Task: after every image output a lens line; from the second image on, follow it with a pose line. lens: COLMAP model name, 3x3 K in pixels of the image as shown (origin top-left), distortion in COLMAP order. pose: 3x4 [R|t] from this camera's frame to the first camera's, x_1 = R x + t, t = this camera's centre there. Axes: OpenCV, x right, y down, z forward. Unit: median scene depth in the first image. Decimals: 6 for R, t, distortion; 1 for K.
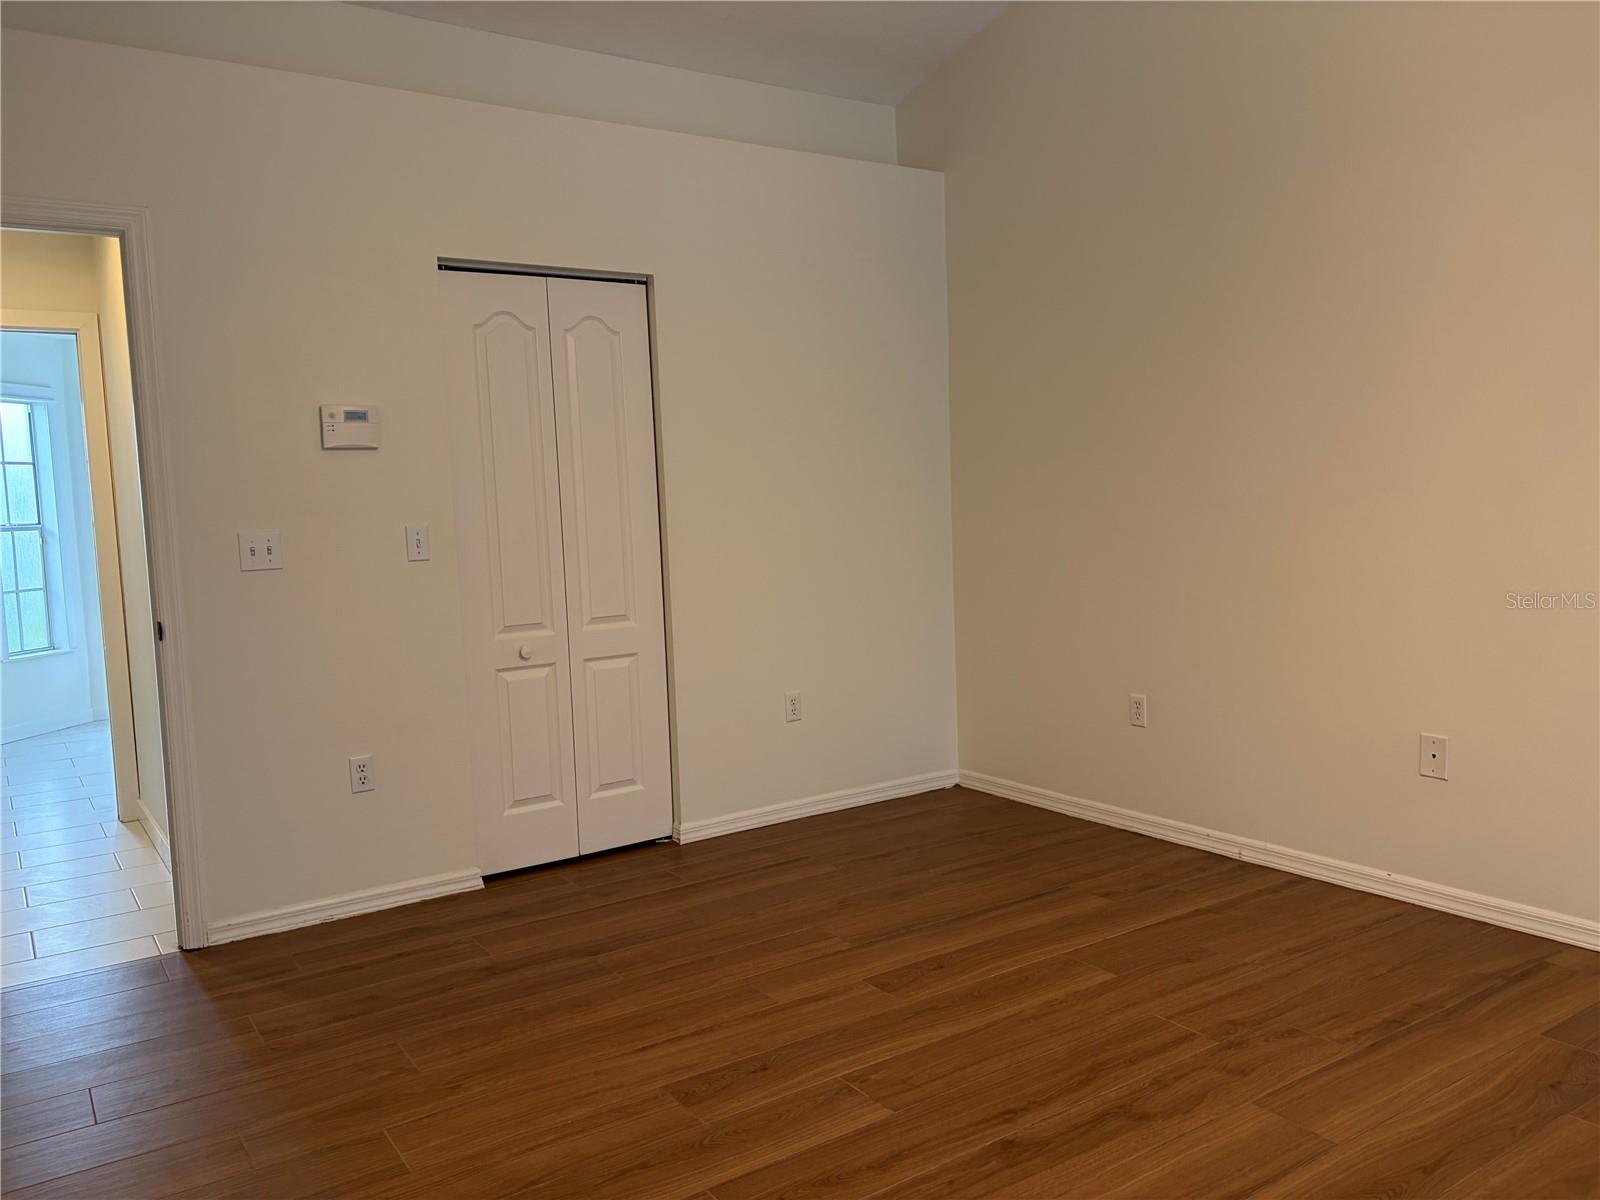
lens RADIAL K [[1216.2, 0, 810.3], [0, 1216.2, 601.7], [0, 0, 1]] dist [0.044744, -0.026788]
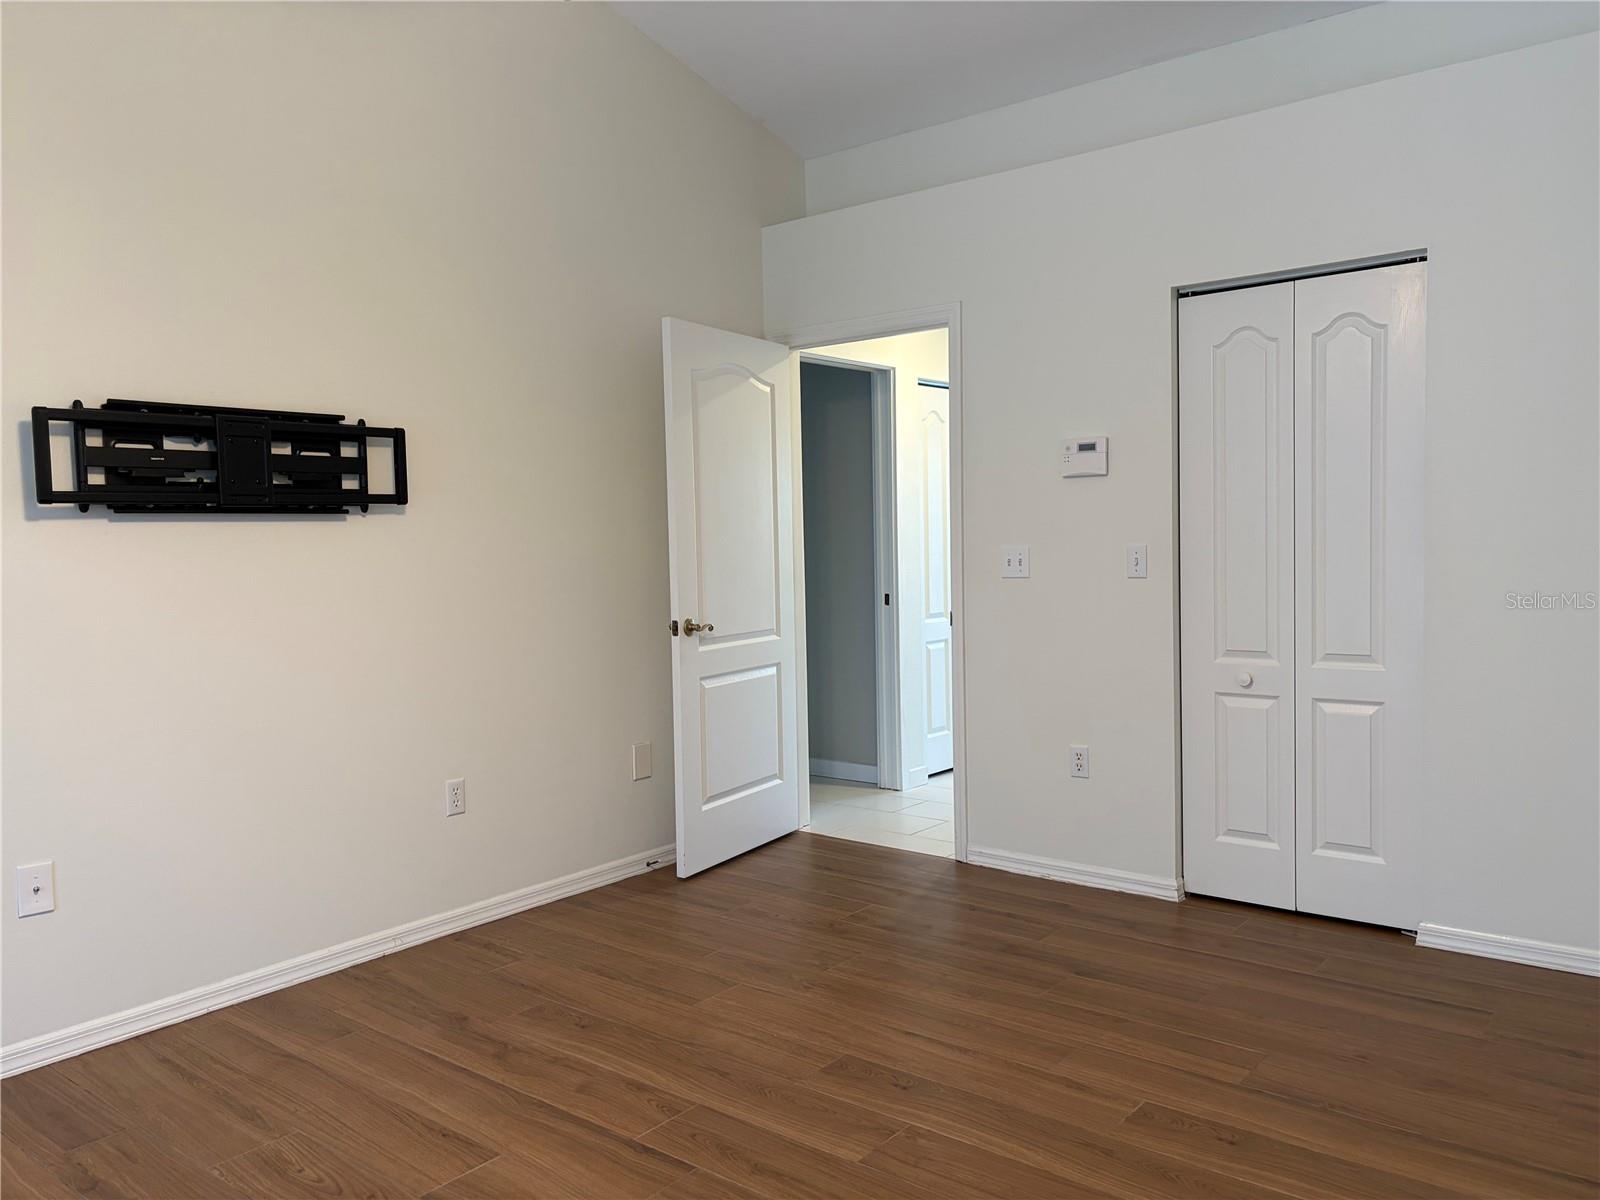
lens RADIAL K [[1216.2, 0, 816.5], [0, 1216.2, 599.5], [0, 0, 1]] dist [0.044744, -0.026788]
pose [[0.299663, 0.080851, -0.950613, 0.625809], [-0.070105, 0.995575, 0.062576, -0.062943], [0.951466, 0.047892, 0.304005, 0.416558]]
